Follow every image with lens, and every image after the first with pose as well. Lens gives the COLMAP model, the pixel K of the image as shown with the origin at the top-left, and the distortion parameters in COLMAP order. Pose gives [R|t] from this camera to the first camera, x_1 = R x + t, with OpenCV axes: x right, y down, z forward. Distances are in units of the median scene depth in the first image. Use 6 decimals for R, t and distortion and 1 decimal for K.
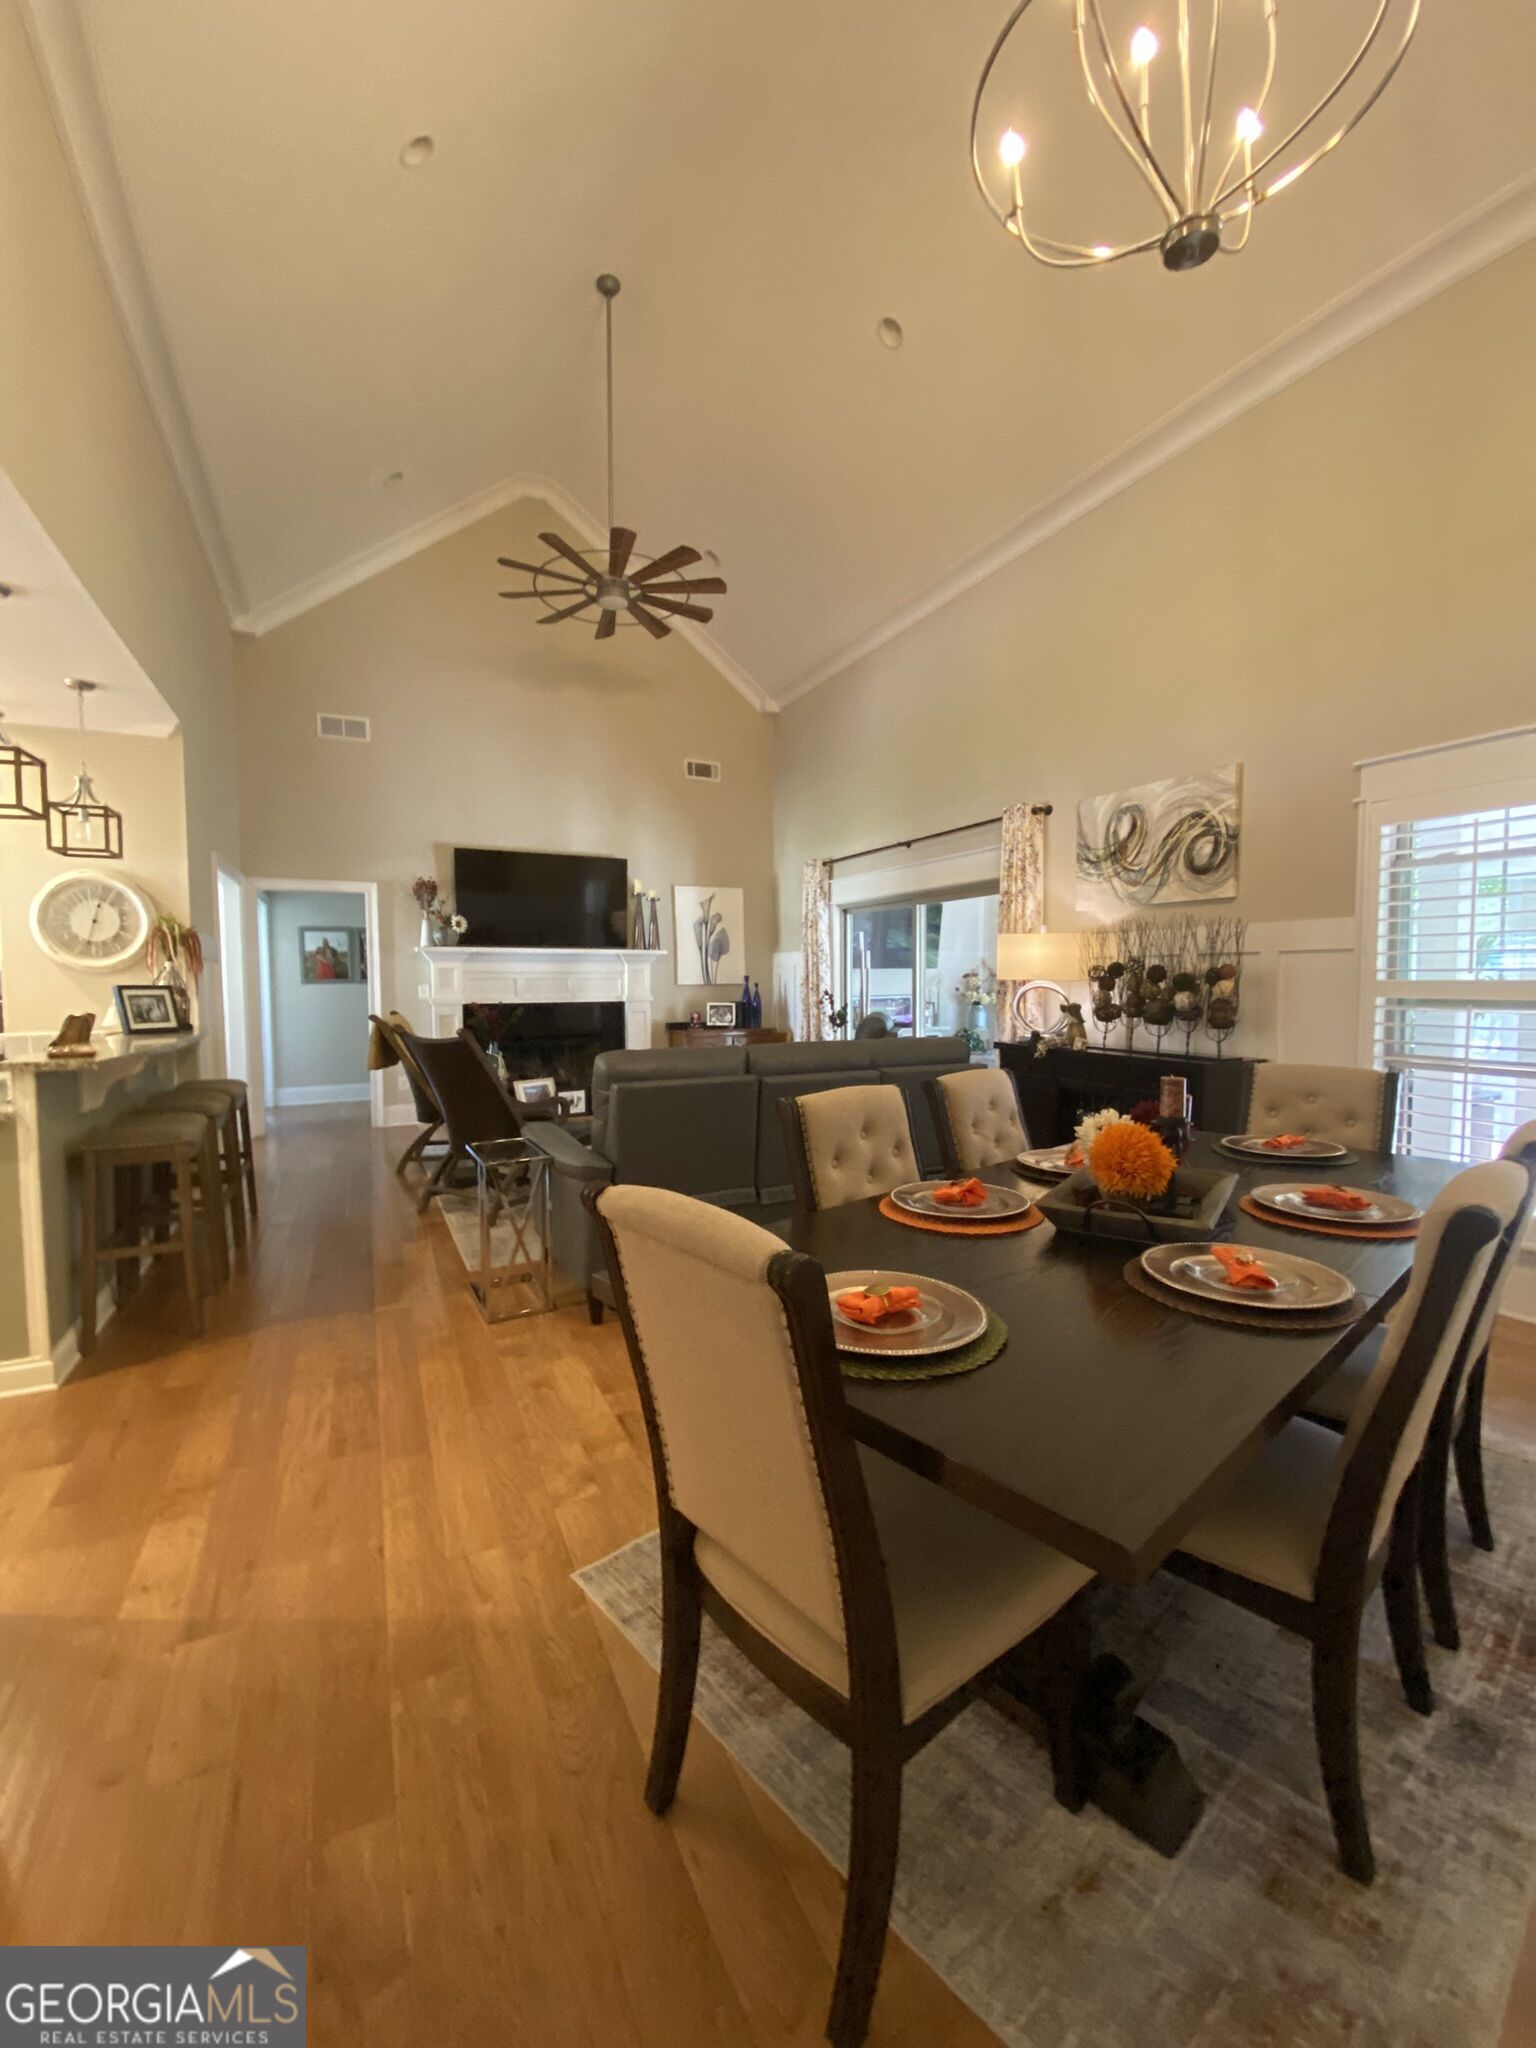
lens RADIAL K [[841.5, 0, 769.4], [0, 841.5, 1027.2], [0, 0, 1]] dist [0.000350, -0.001916]
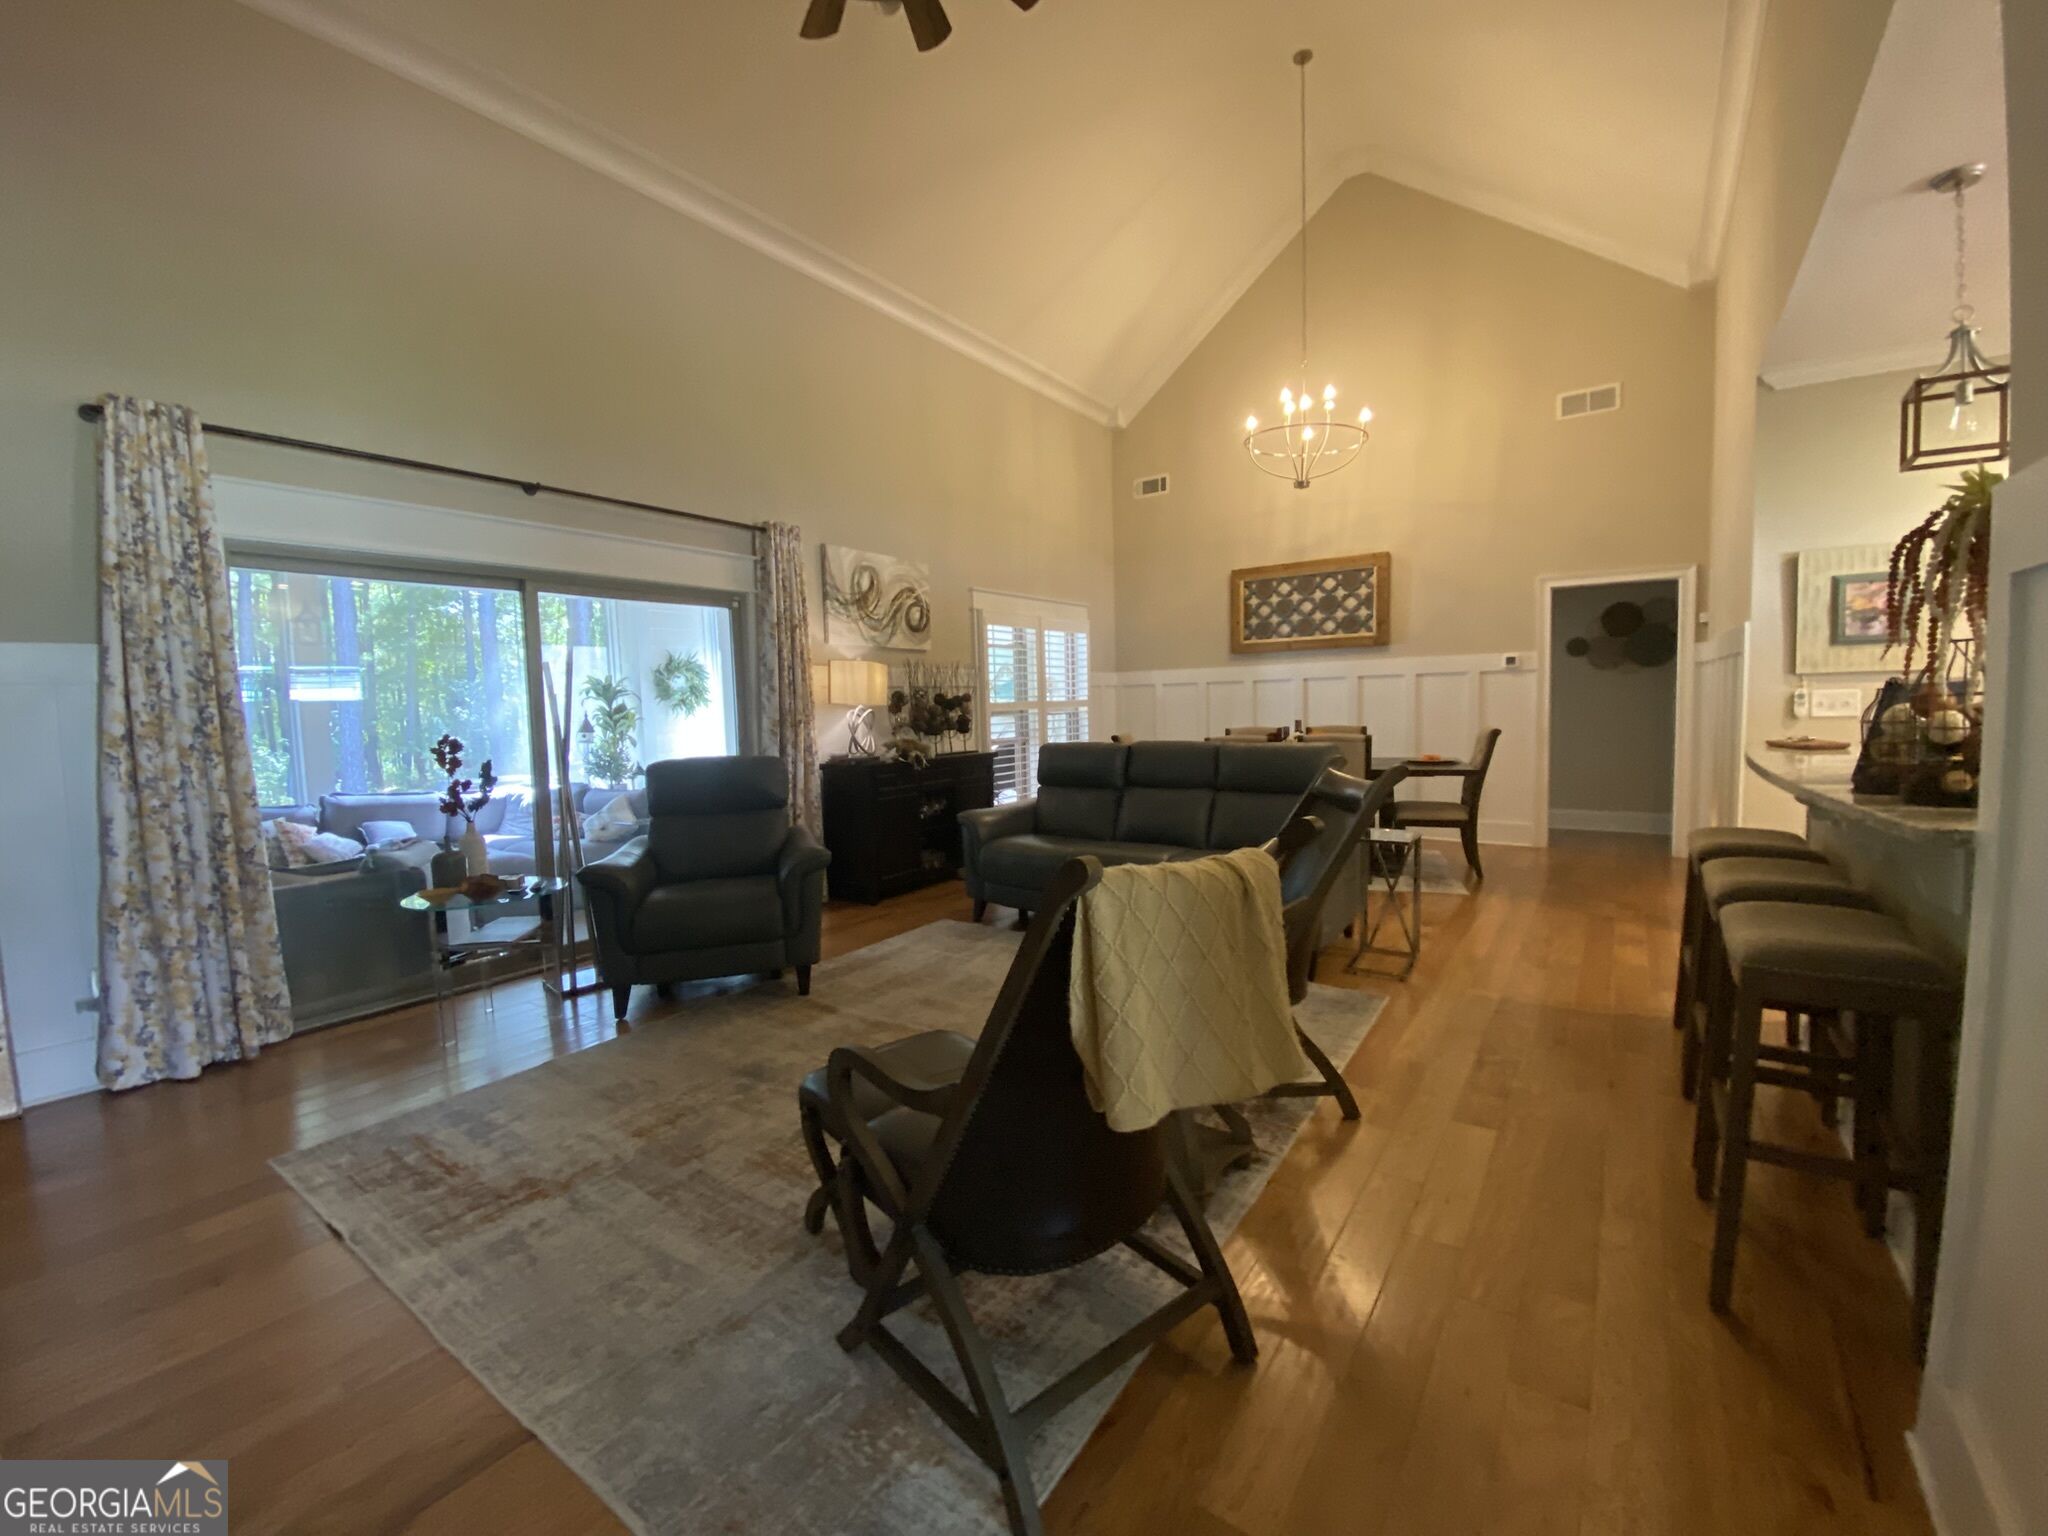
lens RADIAL K [[841.5, 0, 1021.1], [0, 841.5, 762.0], [0, 0, 1]] dist [0.000350, -0.001916]
pose [[-0.492533, -0.042133, 0.869273, -0.810929], [0.079264, 0.992504, 0.093017, -0.075660], [-0.866676, 0.114716, -0.485502, 1.501253]]
